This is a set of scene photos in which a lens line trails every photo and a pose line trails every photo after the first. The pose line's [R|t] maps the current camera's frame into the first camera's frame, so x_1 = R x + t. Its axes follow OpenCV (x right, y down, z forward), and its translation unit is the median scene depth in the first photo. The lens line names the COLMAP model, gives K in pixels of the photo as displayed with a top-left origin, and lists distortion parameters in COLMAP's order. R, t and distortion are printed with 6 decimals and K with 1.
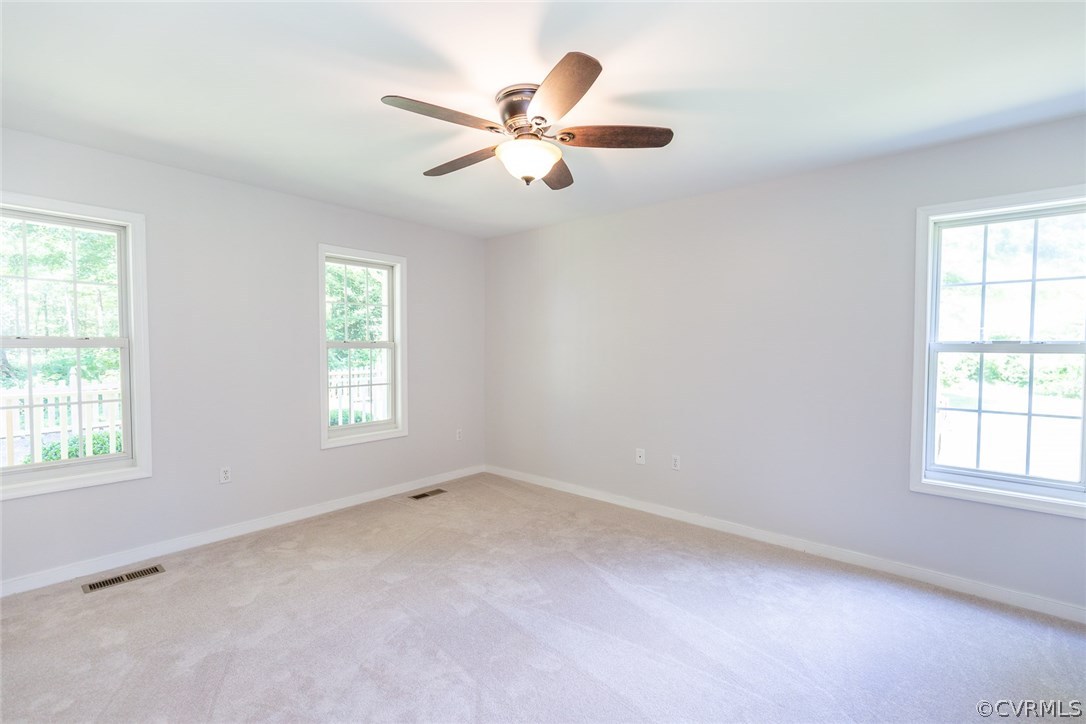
lens RADIAL K [[481.4, 0, 543.0], [0, 481.4, 362.0], [0, 0, 1]] dist [0.001101, 0.000185]
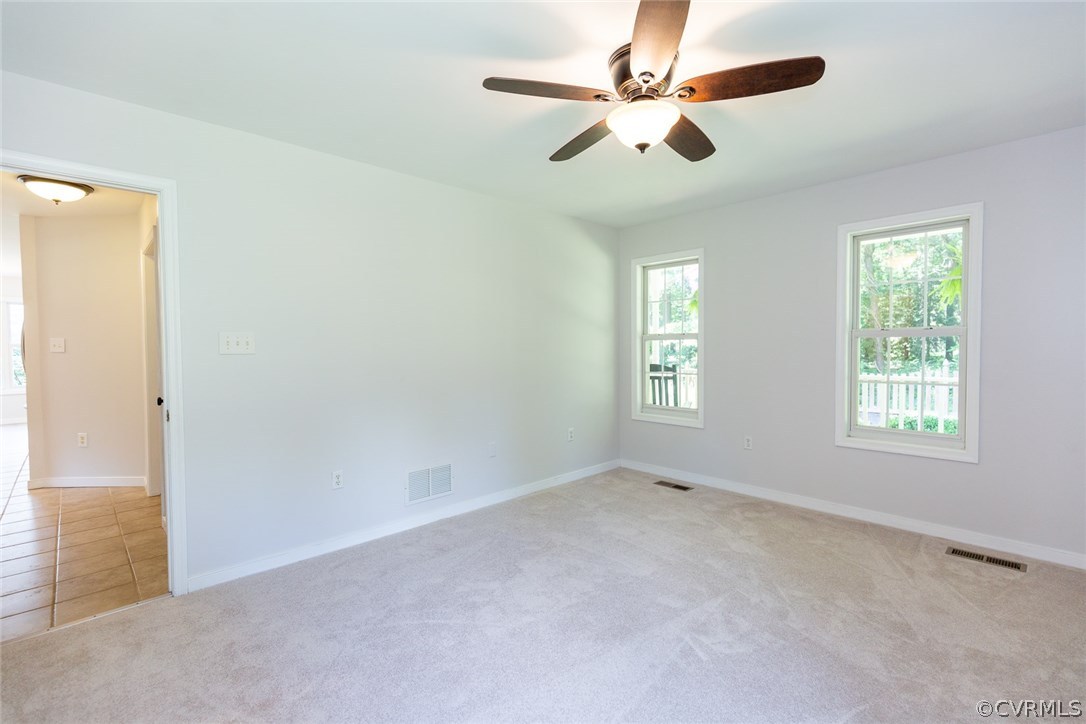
lens RADIAL K [[481.4, 0, 543.0], [0, 481.4, 362.0], [0, 0, 1]] dist [0.001101, 0.000185]
pose [[-0.098784, 0.035247, -0.994485, 0.613997], [-0.022238, 0.999045, 0.037618, -0.003280], [0.994860, 0.025831, -0.097906, 0.618607]]
